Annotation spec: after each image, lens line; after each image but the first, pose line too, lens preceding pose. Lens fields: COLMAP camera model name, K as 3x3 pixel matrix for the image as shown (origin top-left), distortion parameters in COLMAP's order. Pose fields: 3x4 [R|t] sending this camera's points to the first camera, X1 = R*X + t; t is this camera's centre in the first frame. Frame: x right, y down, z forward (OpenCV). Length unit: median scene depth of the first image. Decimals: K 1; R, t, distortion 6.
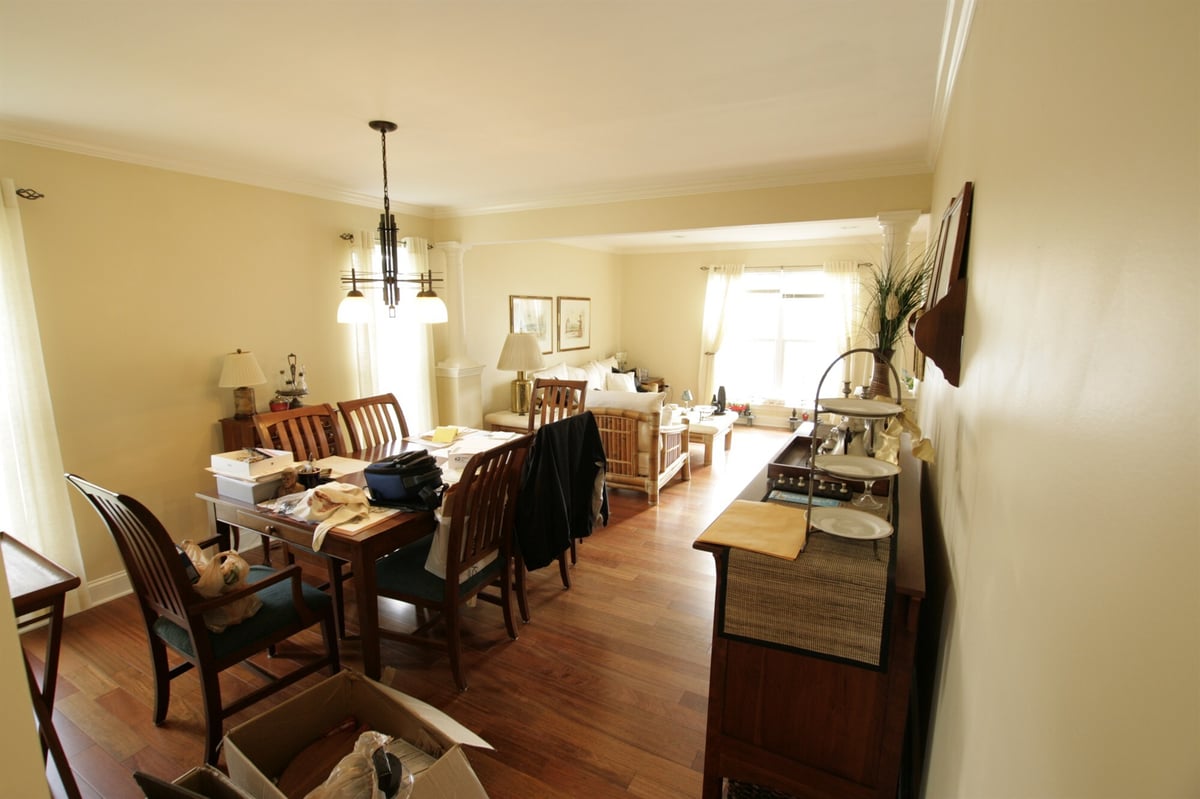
lens RADIAL K [[559.0, 0, 594.4], [0, 559.0, 397.9], [0, 0, 1]] dist [-0.032003, 0.003886]
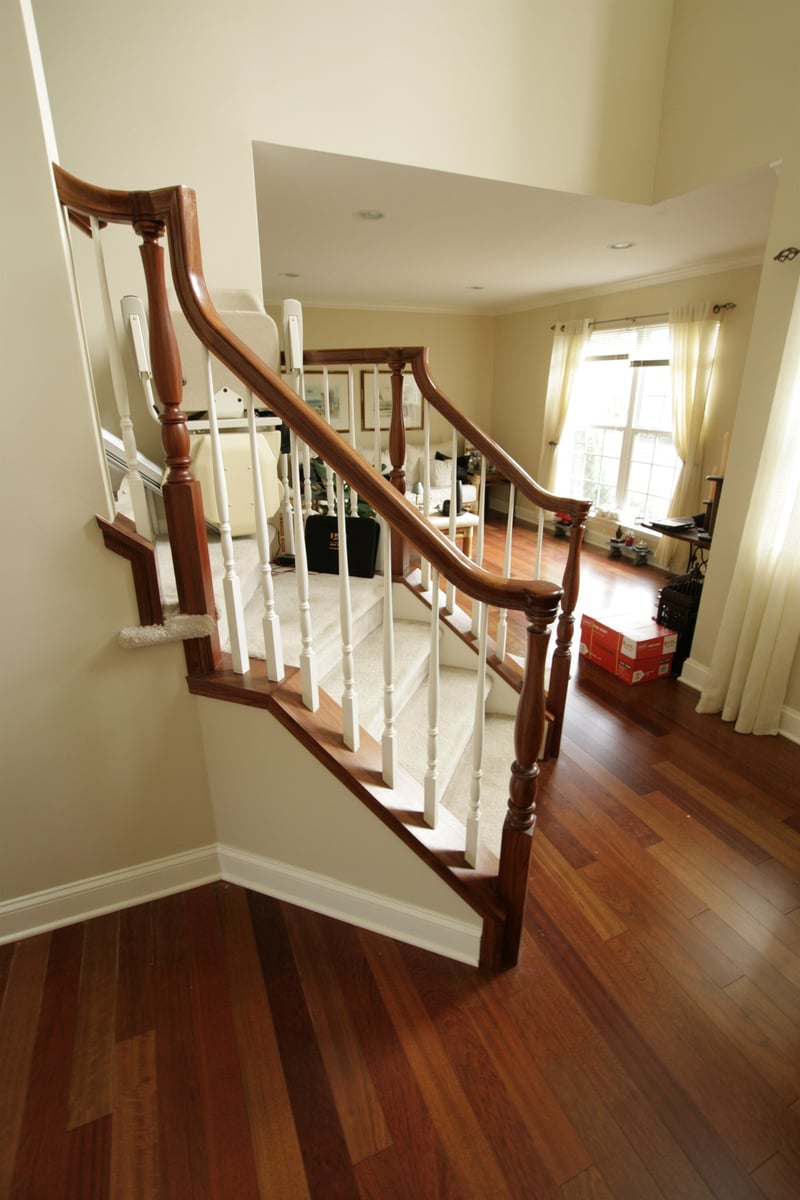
lens RADIAL K [[582.6, 0, 411.1], [0, 582.6, 607.6], [0, 0, 1]] dist [-0.035650, 0.006332]
pose [[0.783206, 0.220250, -0.581445, 0.614424], [-0.096756, 0.966938, 0.235944, -0.031007], [0.614188, -0.128535, 0.778622, 0.226443]]
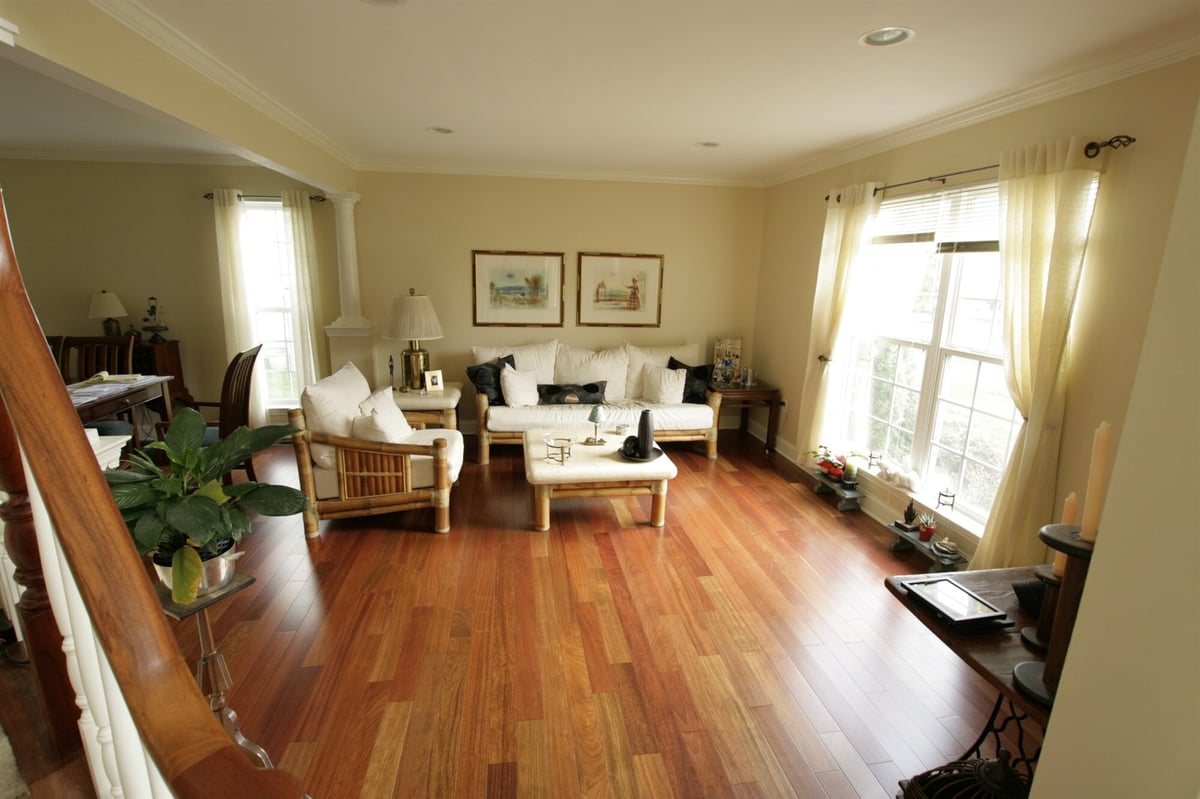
lens RADIAL K [[582.6, 0, 596.5], [0, 582.6, 398.1], [0, 0, 1]] dist [-0.035650, 0.006332]
pose [[0.592476, 0.187646, -0.783429, 0.558606], [-0.148480, 0.981269, 0.122743, -0.083233], [0.791787, 0.043601, 0.609239, 0.519138]]
